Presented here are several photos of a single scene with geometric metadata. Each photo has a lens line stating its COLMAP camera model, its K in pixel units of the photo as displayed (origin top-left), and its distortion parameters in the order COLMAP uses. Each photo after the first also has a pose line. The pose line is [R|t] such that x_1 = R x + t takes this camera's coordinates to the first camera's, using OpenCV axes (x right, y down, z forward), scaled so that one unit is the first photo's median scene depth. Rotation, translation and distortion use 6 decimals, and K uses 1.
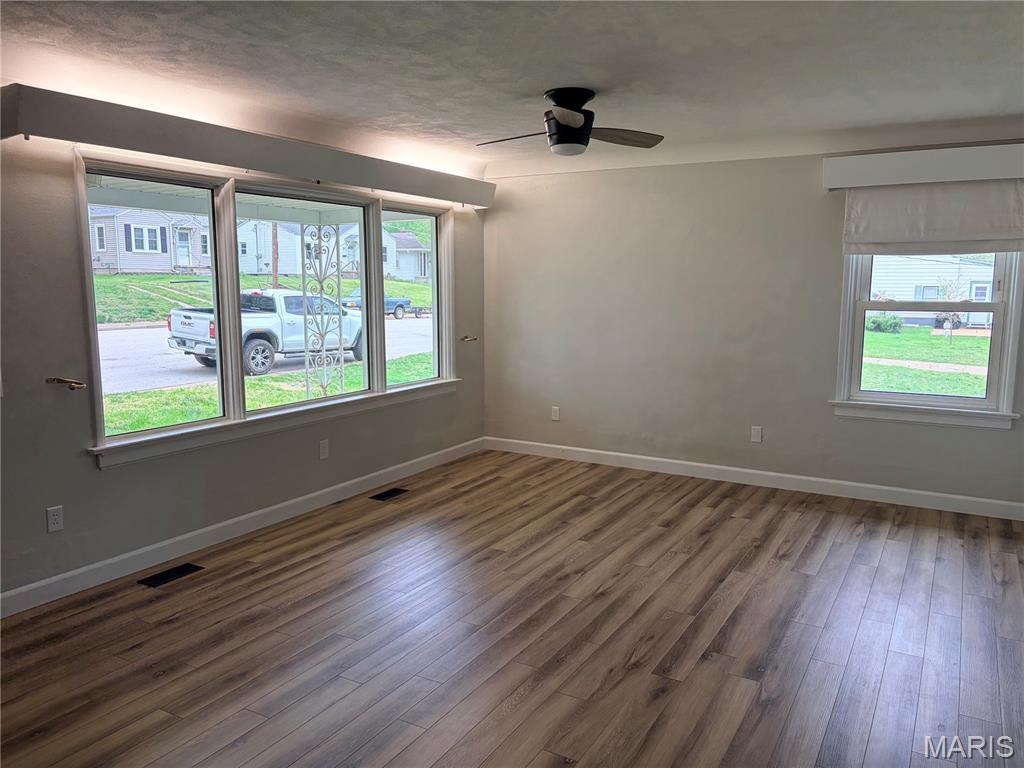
lens RADIAL K [[776.8, 0, 510.1], [0, 776.8, 377.1], [0, 0, 1]] dist [0.069659, -0.054997]
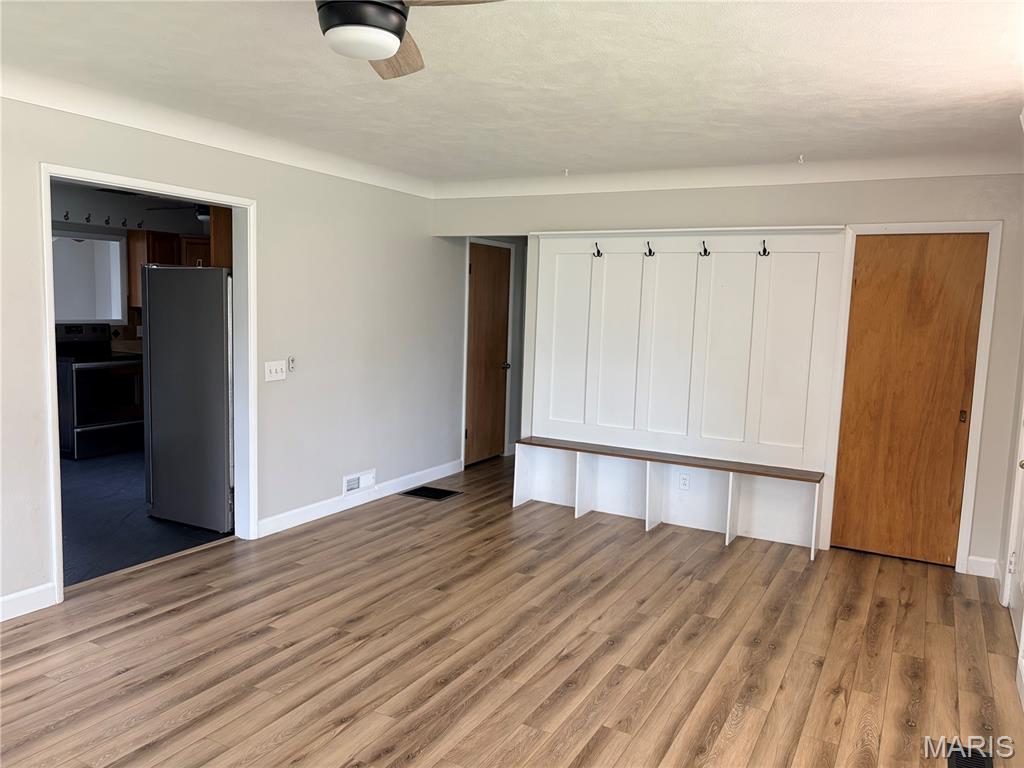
lens RADIAL K [[776.8, 0, 515.8], [0, 776.8, 387.0], [0, 0, 1]] dist [0.069659, -0.054997]
pose [[-0.998662, -0.031639, -0.040908, -0.005437], [-0.040187, 0.972641, 0.228812, -0.157736], [0.032549, 0.230150, -0.972611, 1.221195]]
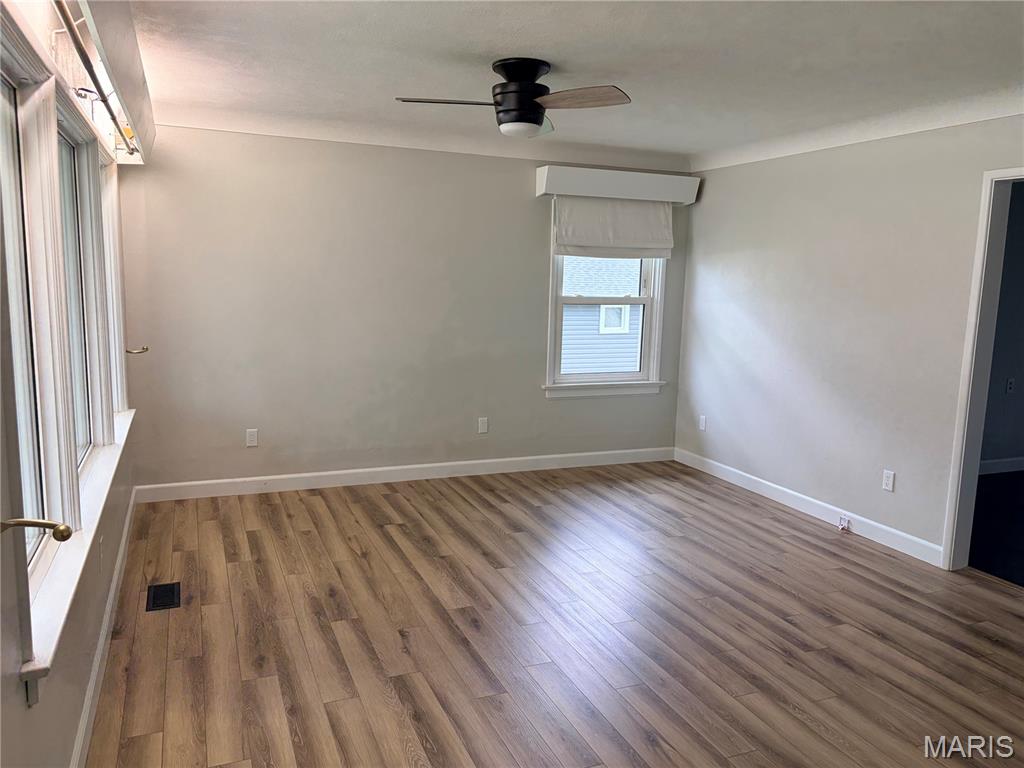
lens RADIAL K [[776.8, 0, 515.0], [0, 776.8, 389.1], [0, 0, 1]] dist [0.069659, -0.054997]
pose [[0.597633, -0.105828, 0.794755, -0.517517], [0.072943, 0.994316, 0.077550, -0.056291], [-0.798445, 0.011625, 0.601955, 0.389091]]
